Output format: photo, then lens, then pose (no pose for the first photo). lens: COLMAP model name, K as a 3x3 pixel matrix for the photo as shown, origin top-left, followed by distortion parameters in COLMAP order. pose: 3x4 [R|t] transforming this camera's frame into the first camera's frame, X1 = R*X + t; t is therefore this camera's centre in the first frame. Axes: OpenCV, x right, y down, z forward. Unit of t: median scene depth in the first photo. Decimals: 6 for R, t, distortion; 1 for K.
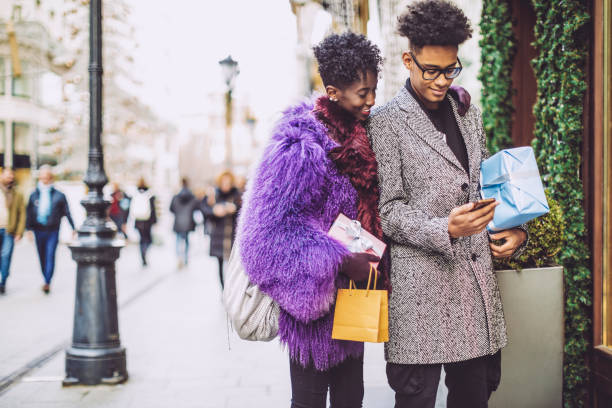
lens RADIAL K [[956.5, 0, 277.4], [0, 956.5, 220.1], [0, 0, 1]] dist [0.005782, 0.000000]
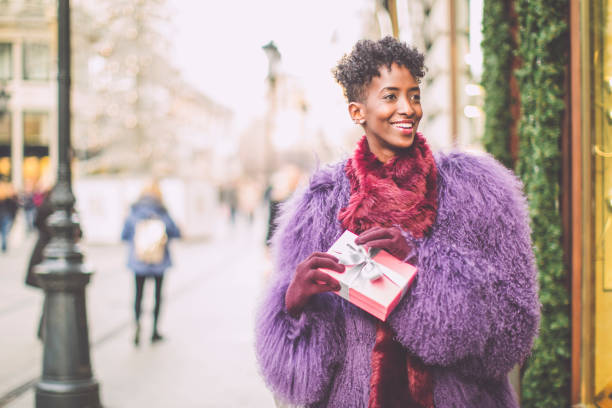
lens RADIAL K [[1013.7, 0, 311.1], [0, 1013.7, 203.0], [0, 0, 1]] dist [-0.050706, 0.000000]
pose [[0.997195, -0.006634, -0.074553, 0.159896], [0.007275, 0.999939, 0.008325, -0.060171], [0.074494, -0.008844, 0.997182, 0.068913]]
